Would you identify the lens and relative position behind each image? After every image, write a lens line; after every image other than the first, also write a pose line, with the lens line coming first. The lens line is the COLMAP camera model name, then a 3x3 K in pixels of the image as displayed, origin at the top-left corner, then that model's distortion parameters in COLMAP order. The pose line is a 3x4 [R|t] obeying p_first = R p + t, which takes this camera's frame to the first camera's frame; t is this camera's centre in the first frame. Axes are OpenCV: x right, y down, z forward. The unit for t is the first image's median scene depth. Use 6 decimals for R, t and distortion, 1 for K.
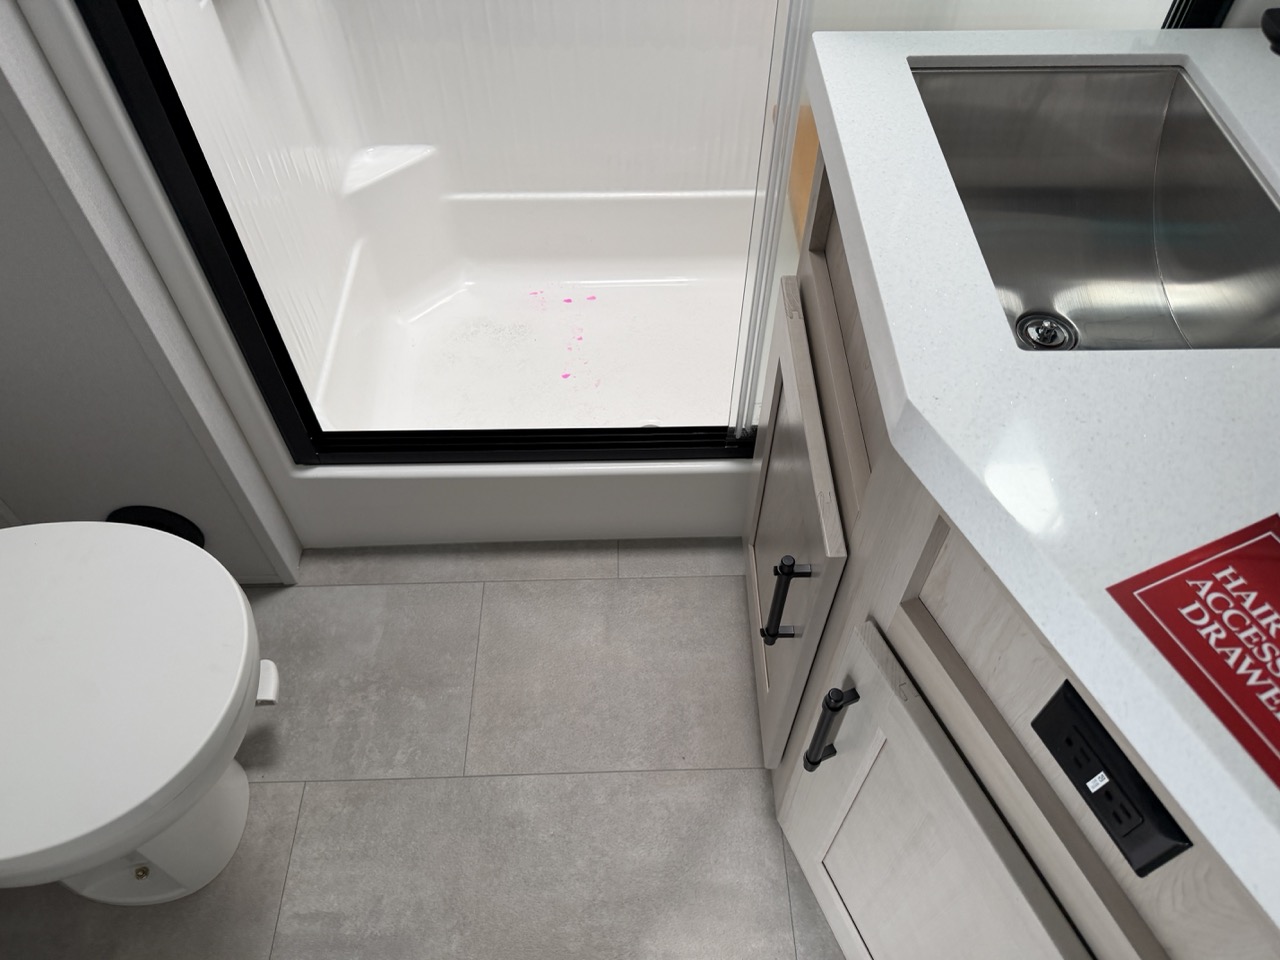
lens RADIAL K [[897.0, 0, 695.3], [0, 897.0, 480.3], [0, 0, 1]] dist [0.004867, -0.051459]
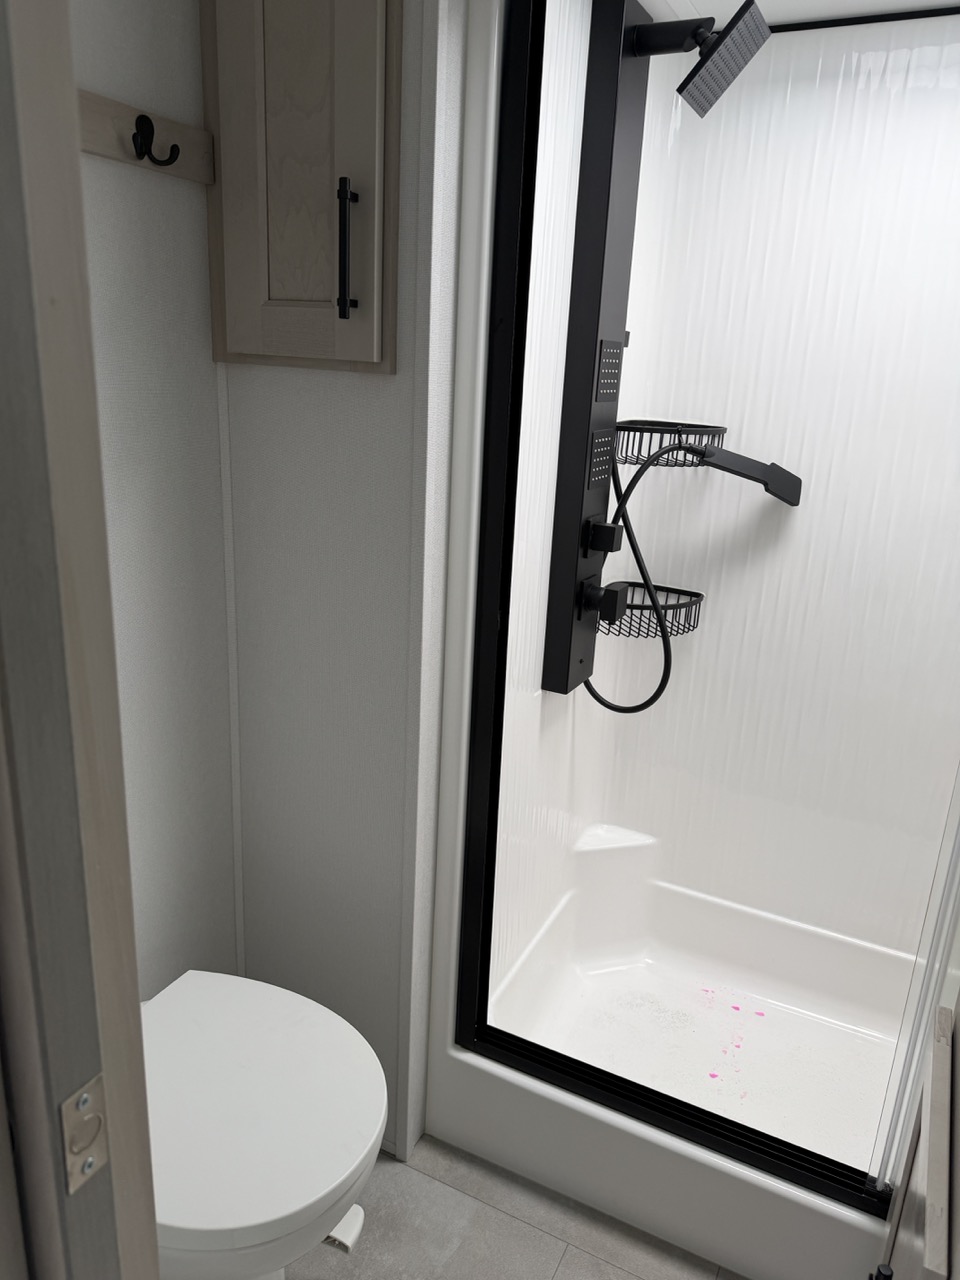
lens RADIAL K [[904.5, 0, 480.0], [0, 904.5, 640.0], [0, 0, 1]] dist [0.001083, 0.000864]
pose [[0.864213, 0.147076, -0.481149, 0.053673], [-0.400411, 0.780106, -0.480735, 0.113137], [0.304643, 0.608115, 0.733068, -0.131165]]
